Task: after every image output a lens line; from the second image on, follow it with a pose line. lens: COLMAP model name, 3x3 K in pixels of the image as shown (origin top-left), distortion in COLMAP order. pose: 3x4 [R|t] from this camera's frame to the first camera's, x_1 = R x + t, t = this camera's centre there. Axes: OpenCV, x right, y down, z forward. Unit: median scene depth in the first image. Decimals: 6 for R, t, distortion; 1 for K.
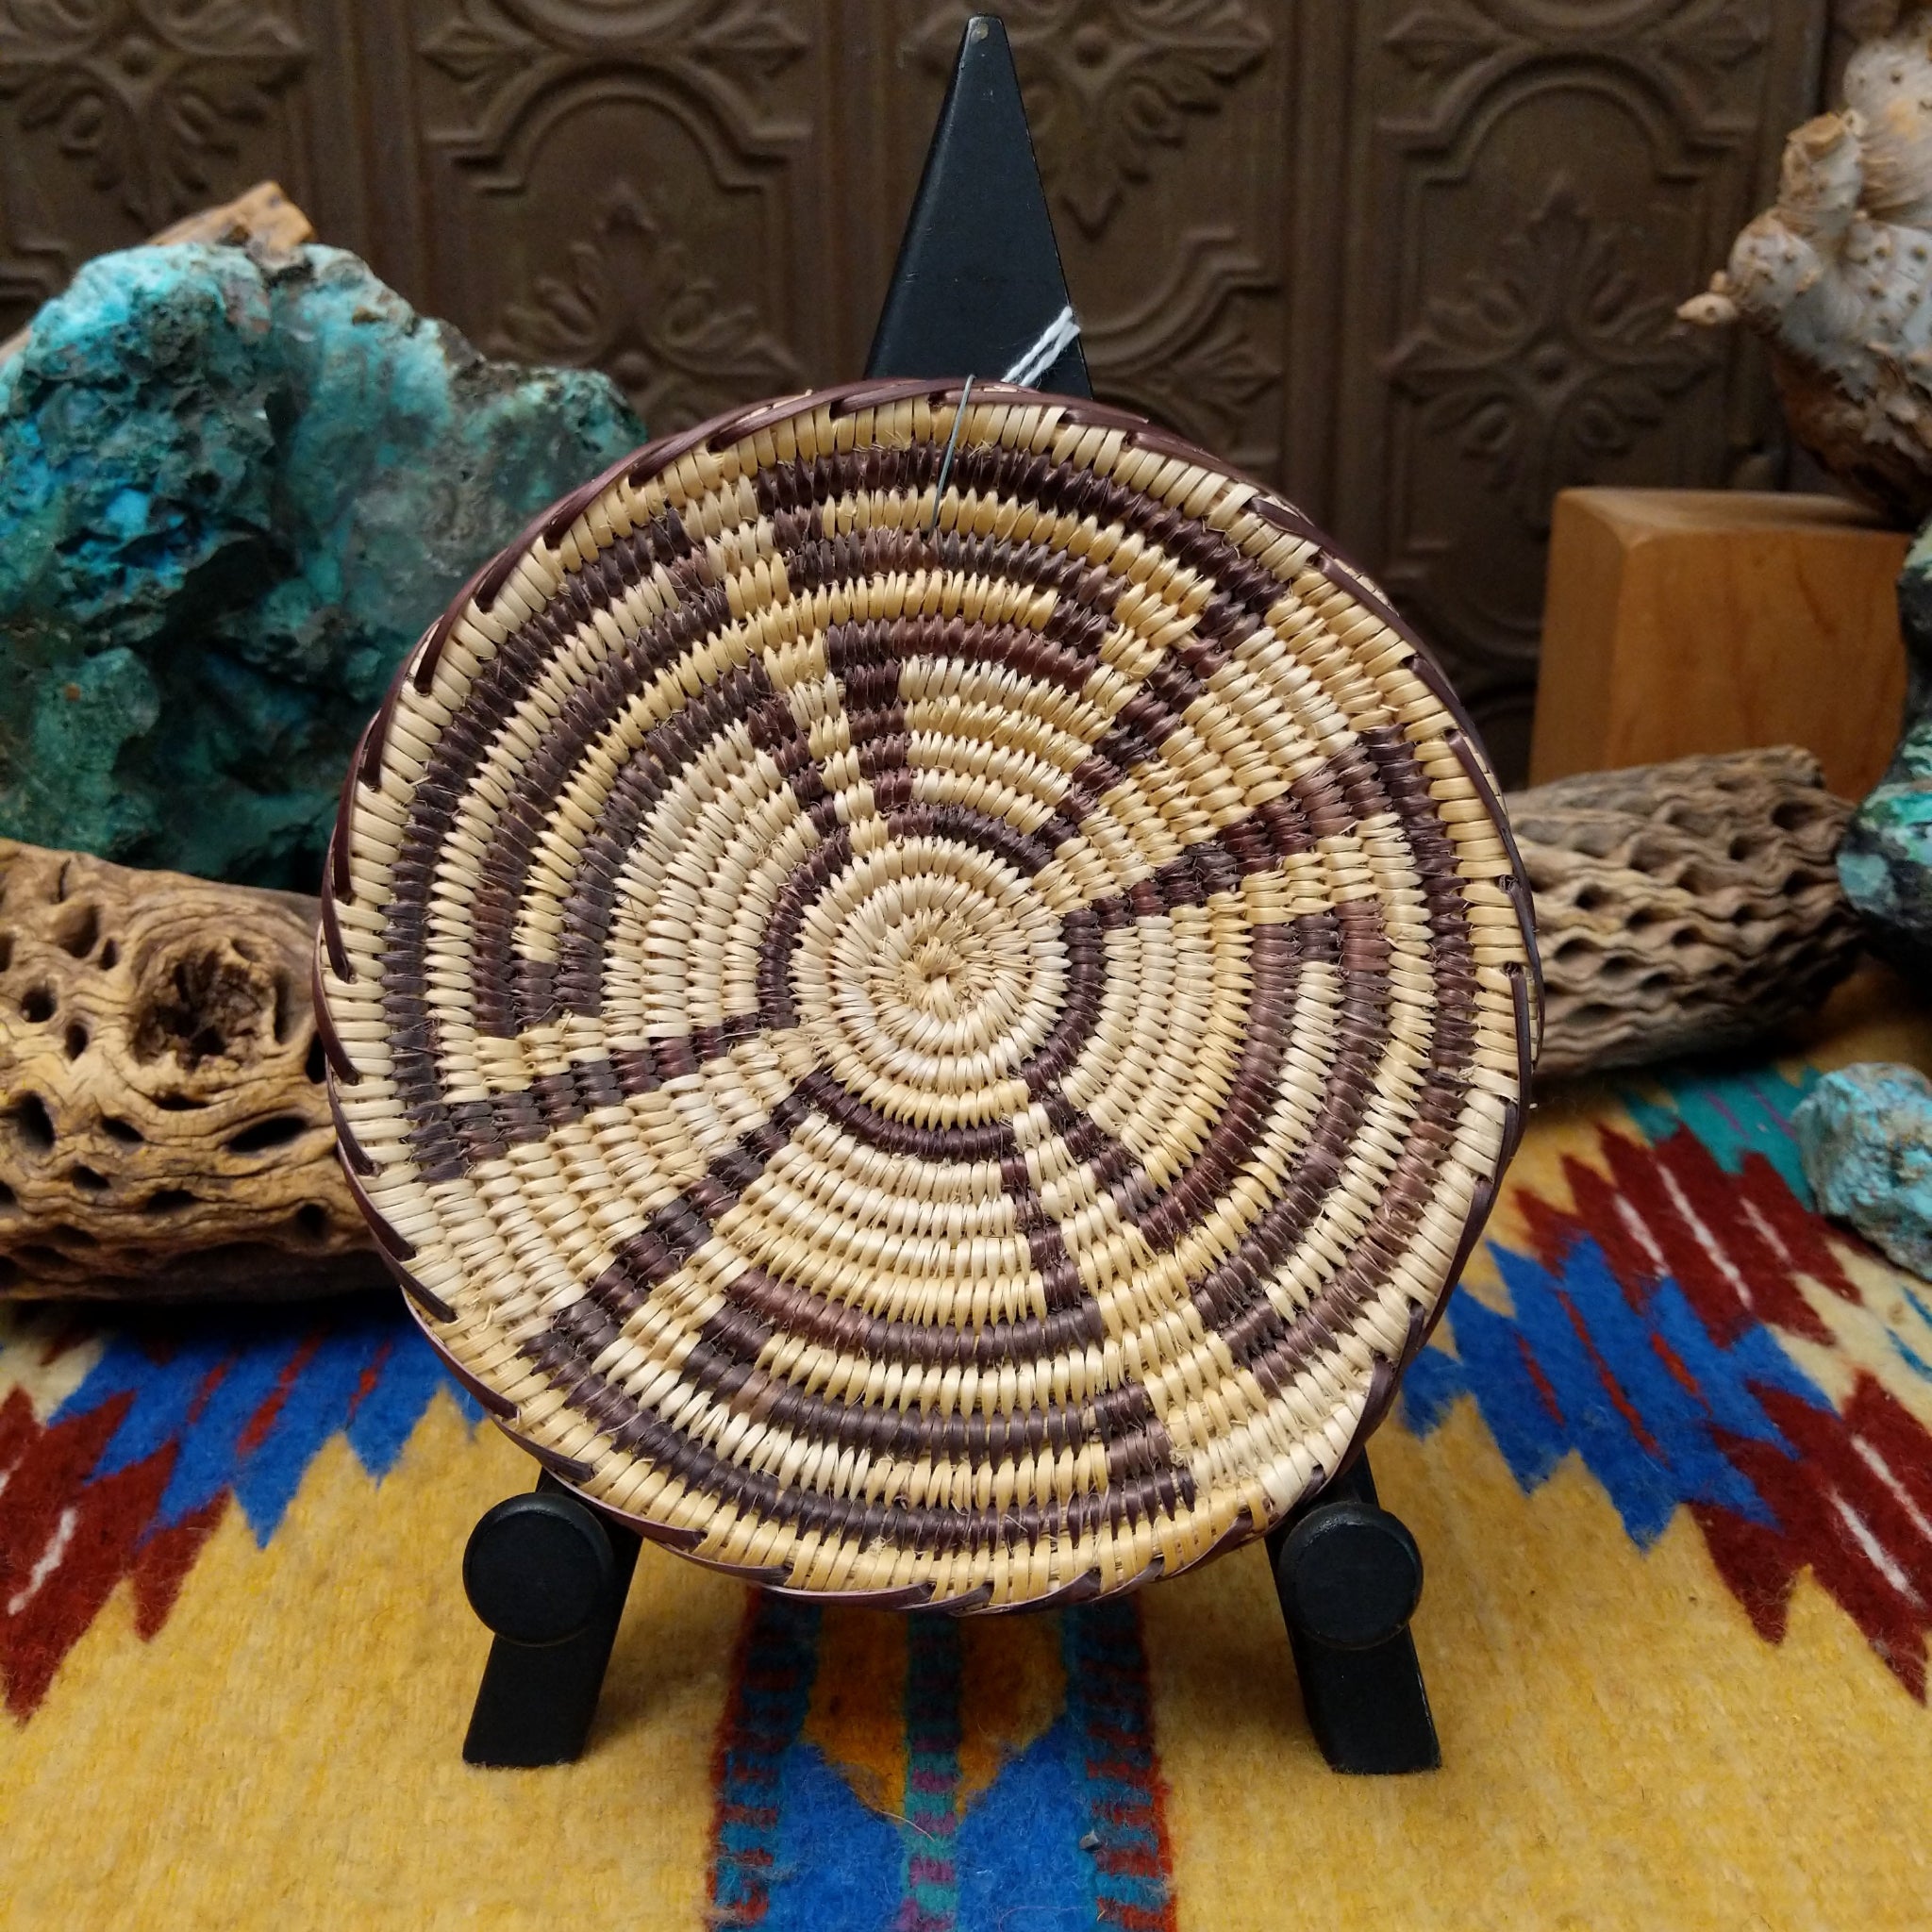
lens RADIAL K [[2407.0, 0, 968.7], [0, 2407.0, 739.2], [0, 0, 1]] dist [0.033923, -0.107107]
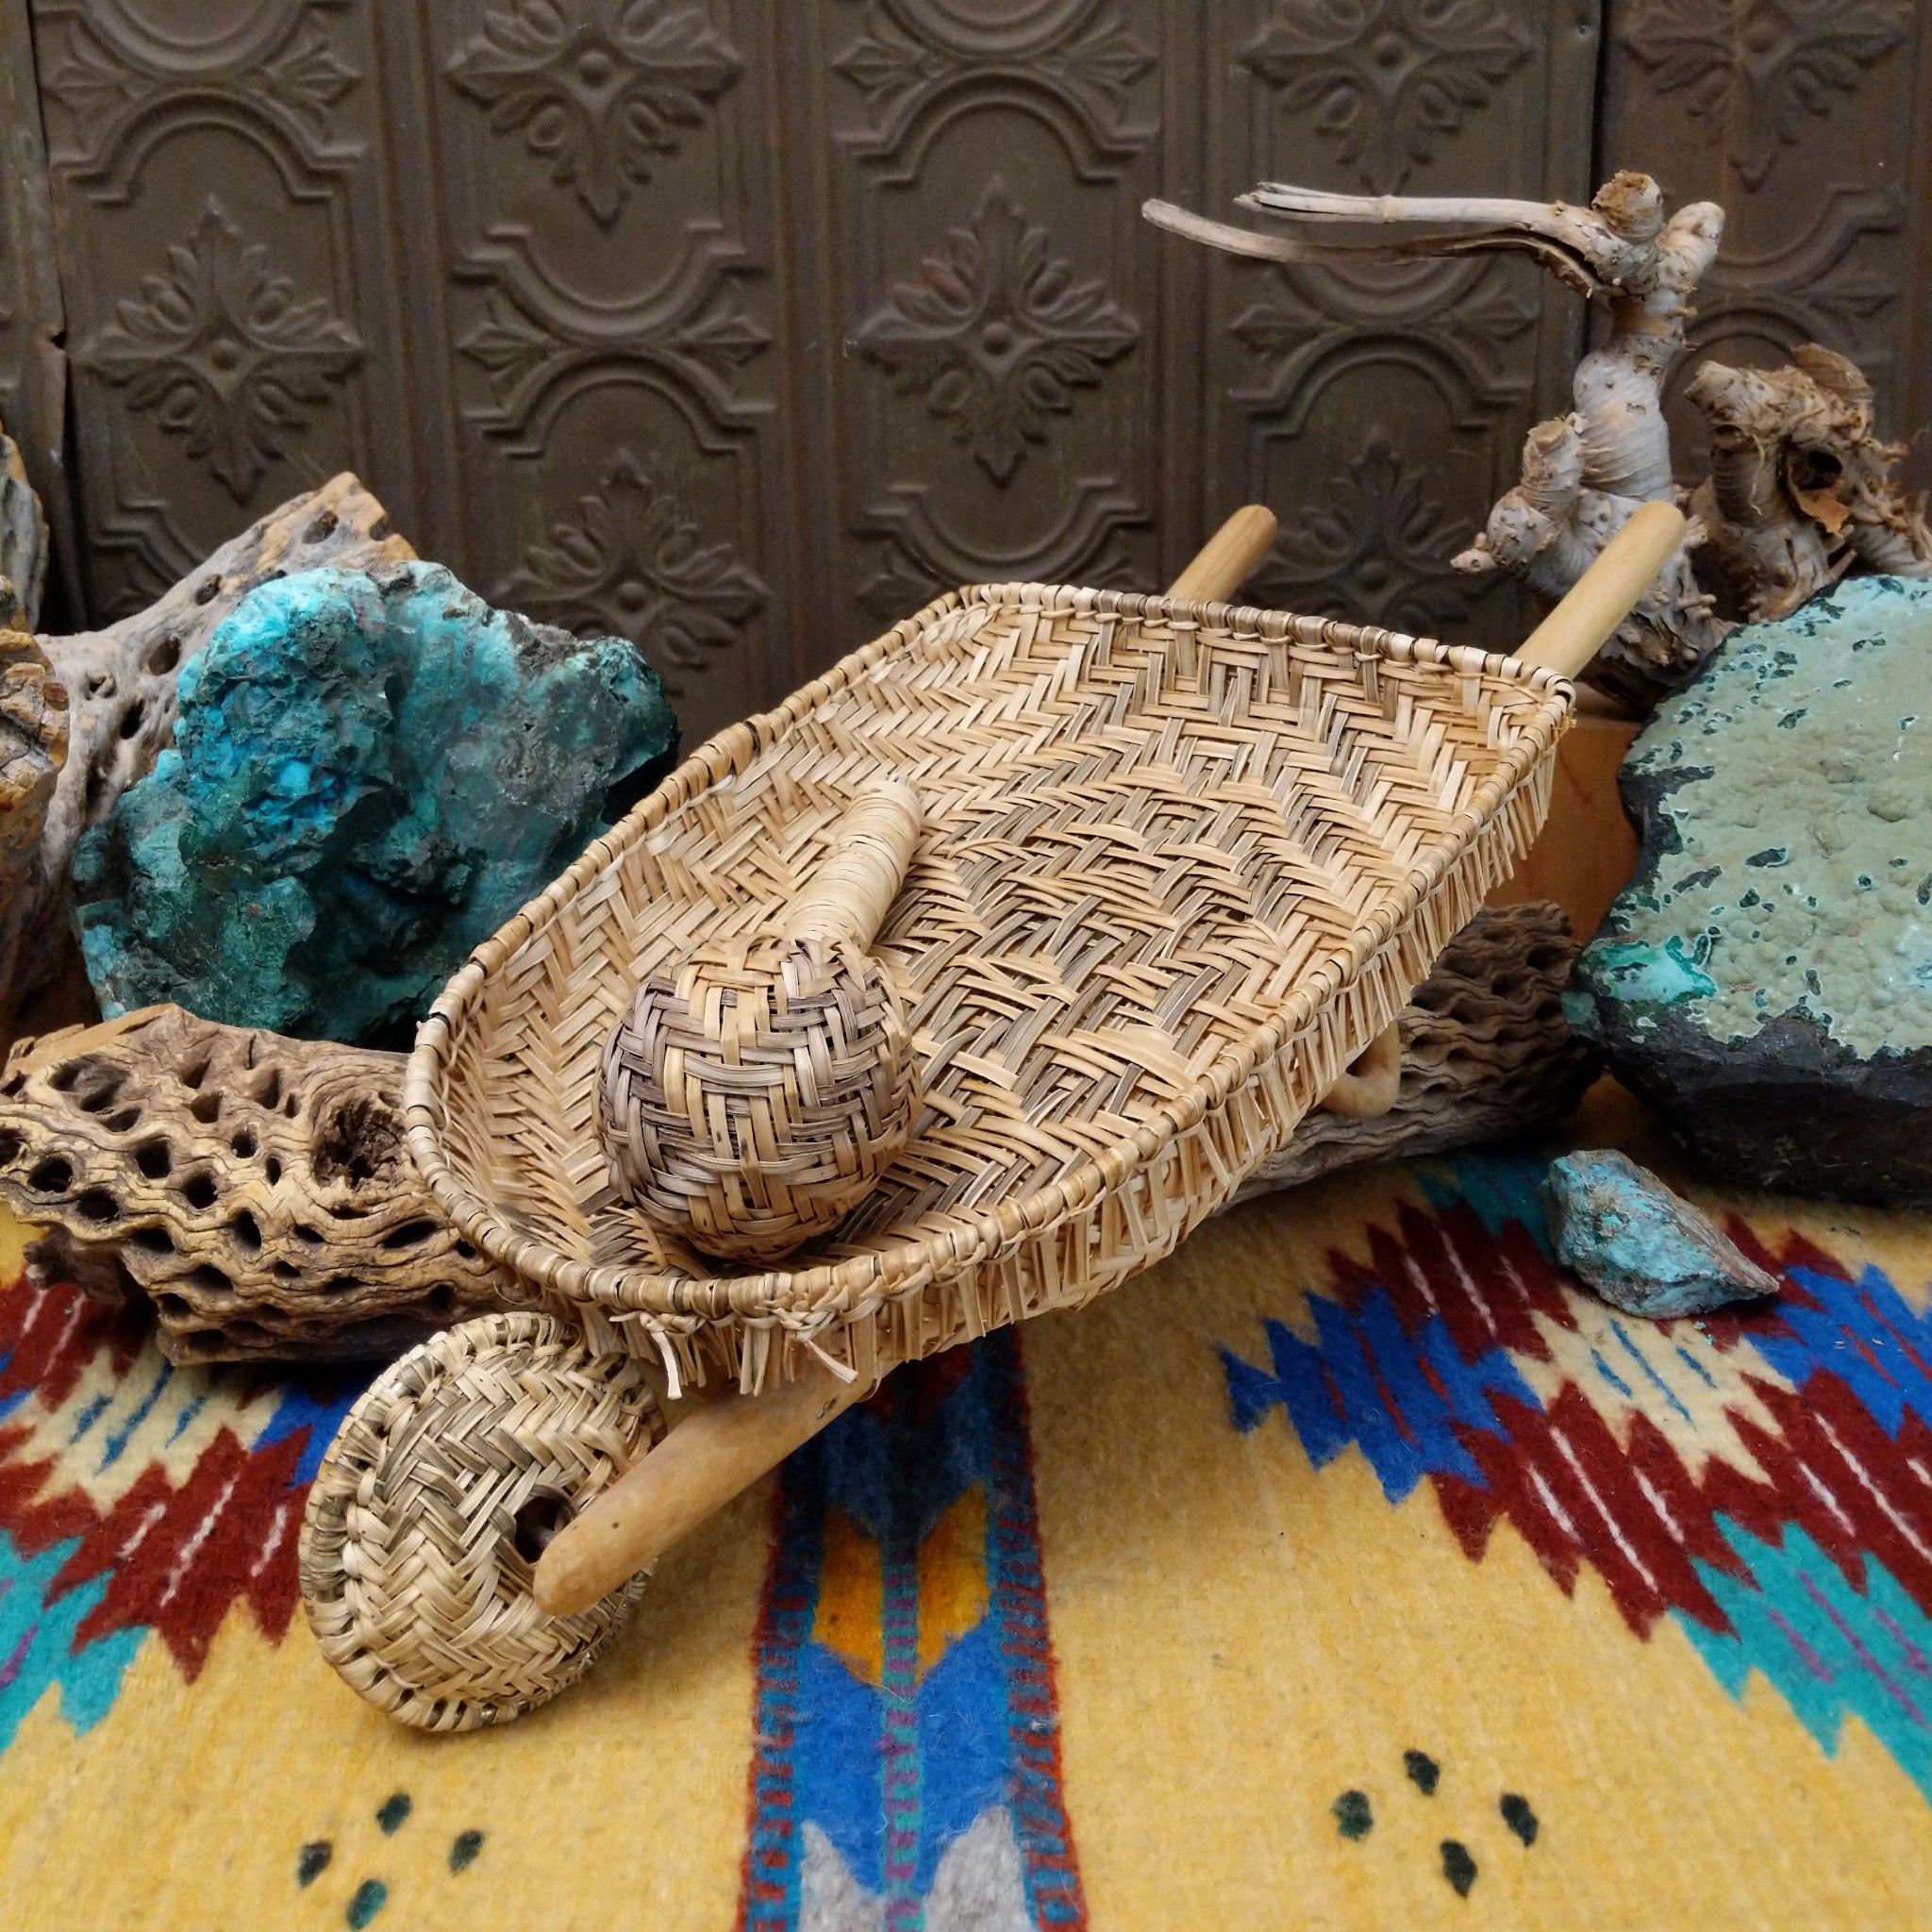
lens RADIAL K [[2299.2, 0, 961.7], [0, 2299.2, 696.1], [0, 0, 1]] dist [0.120460, -0.340986]
pose [[0.999530, -0.020122, 0.023108, 0.001674], [0.021431, 0.998094, -0.057875, -0.054856], [-0.021900, 0.058343, 0.998056, -0.320025]]
